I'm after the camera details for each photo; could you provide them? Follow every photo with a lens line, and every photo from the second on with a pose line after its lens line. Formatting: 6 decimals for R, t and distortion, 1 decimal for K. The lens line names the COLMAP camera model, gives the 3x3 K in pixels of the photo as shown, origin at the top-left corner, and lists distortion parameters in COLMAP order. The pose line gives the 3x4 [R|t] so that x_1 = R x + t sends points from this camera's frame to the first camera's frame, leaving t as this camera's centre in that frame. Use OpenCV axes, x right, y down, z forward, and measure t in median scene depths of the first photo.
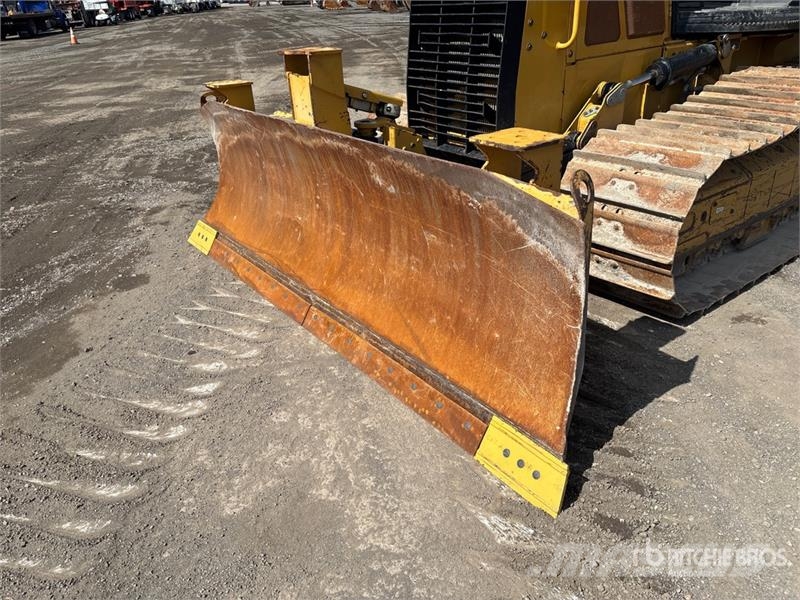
lens RADIAL K [[616.6, 0, 404.5], [0, 616.6, 307.9], [0, 0, 1]] dist [0.054233, -0.073496]
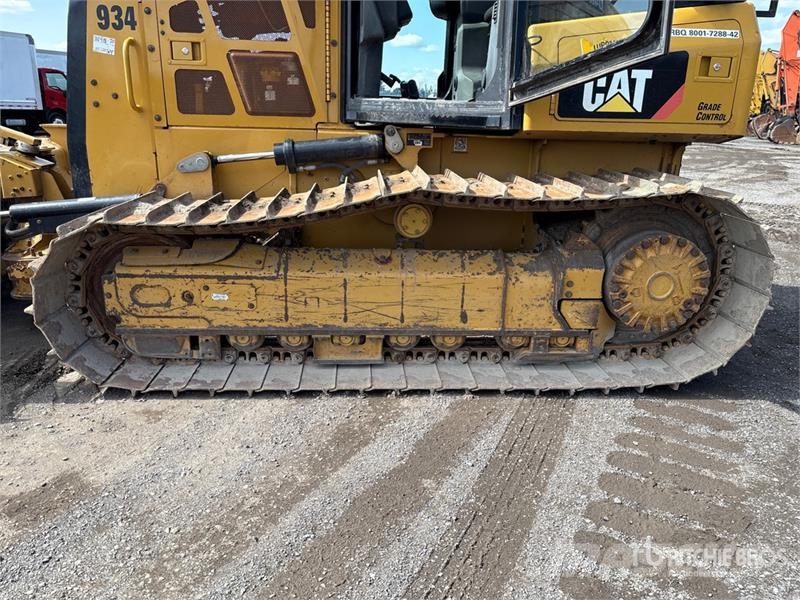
lens RADIAL K [[610.7, 0, 396.5], [0, 610.7, 303.1], [0, 0, 1]] dist [0.057951, -0.063210]
pose [[0.829380, 0.236449, -0.506182, 1.168311], [-0.313768, 0.946778, -0.071847, -0.166894], [0.462254, 0.218412, 0.859429, 0.369773]]
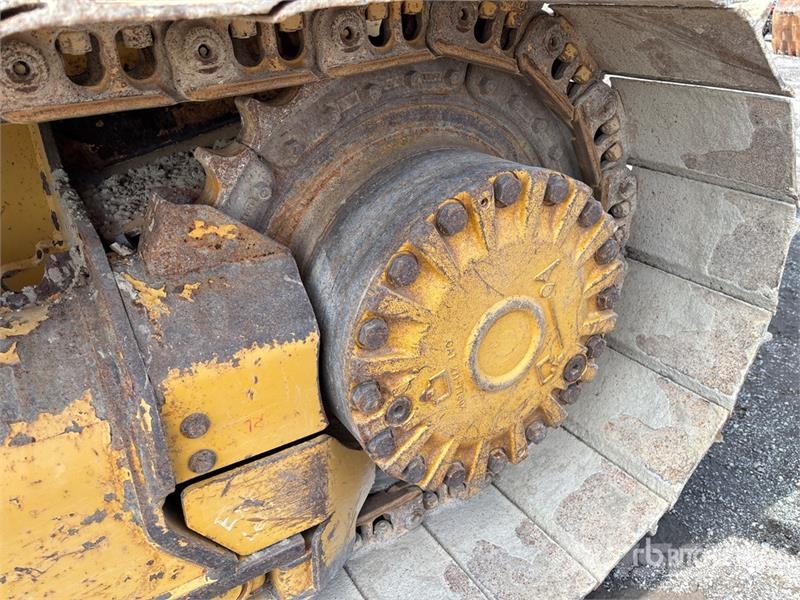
lens RADIAL K [[610.7, 0, 396.5], [0, 610.7, 303.1], [0, 0, 1]] dist [0.057951, -0.063210]
pose [[0.994740, 0.085394, -0.056568, 0.993856], [-0.086540, 0.996084, -0.018123, -0.385627], [0.054799, 0.022923, 0.998234, 1.050101]]
